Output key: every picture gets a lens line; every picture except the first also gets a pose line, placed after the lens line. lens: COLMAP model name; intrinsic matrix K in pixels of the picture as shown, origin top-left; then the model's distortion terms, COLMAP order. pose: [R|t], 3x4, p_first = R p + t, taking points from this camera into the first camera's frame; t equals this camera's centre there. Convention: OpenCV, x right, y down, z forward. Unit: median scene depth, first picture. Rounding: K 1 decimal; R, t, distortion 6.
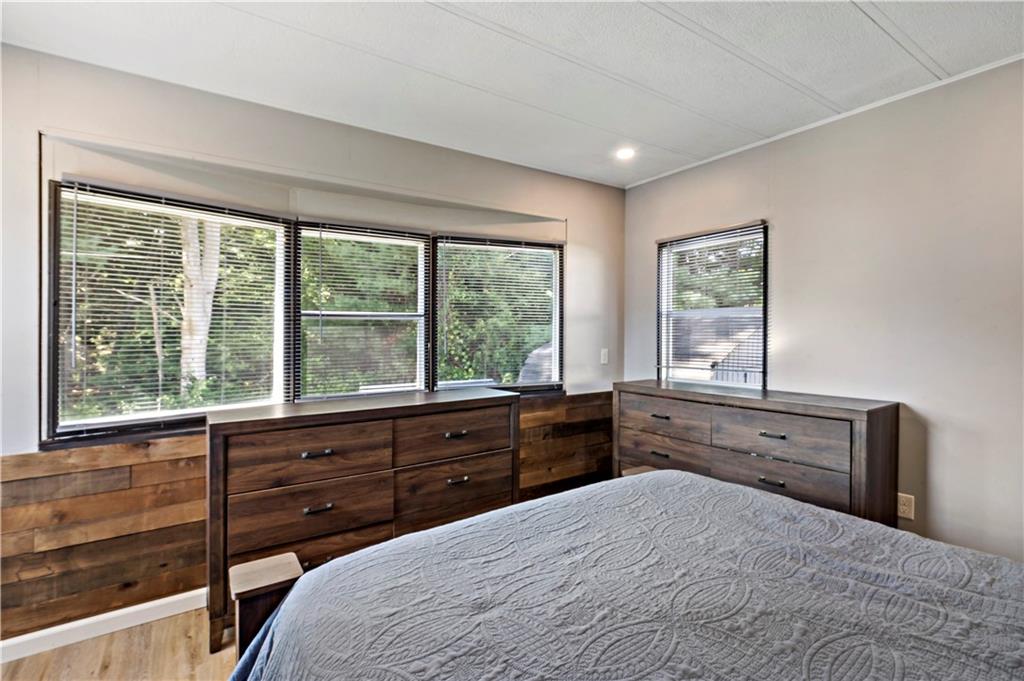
lens RADIAL K [[476.3, 0, 514.6], [0, 476.3, 342.4], [0, 0, 1]] dist [-0.000841, -0.000217]
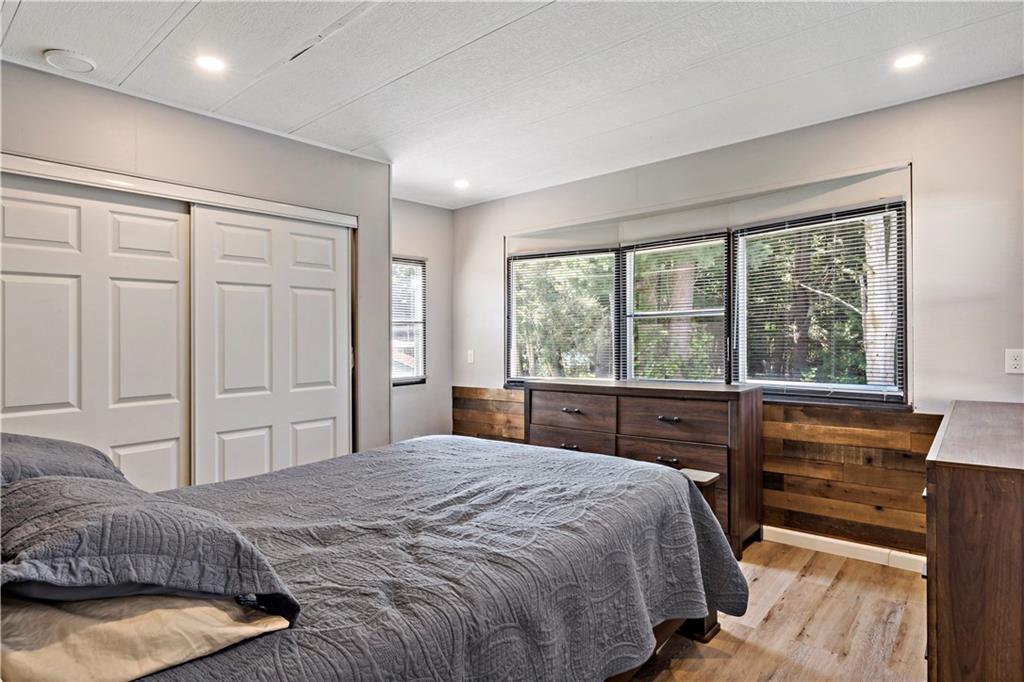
lens RADIAL K [[562.7, 0, 512.4], [0, 562.7, 336.2], [0, 0, 1]] dist [-0.011999, 0.004591]
pose [[0.258199, 0.000807, -0.966091, 1.009755], [-0.002050, 0.999998, 0.000288, -0.001883], [0.966090, 0.001906, 0.258200, 0.285579]]
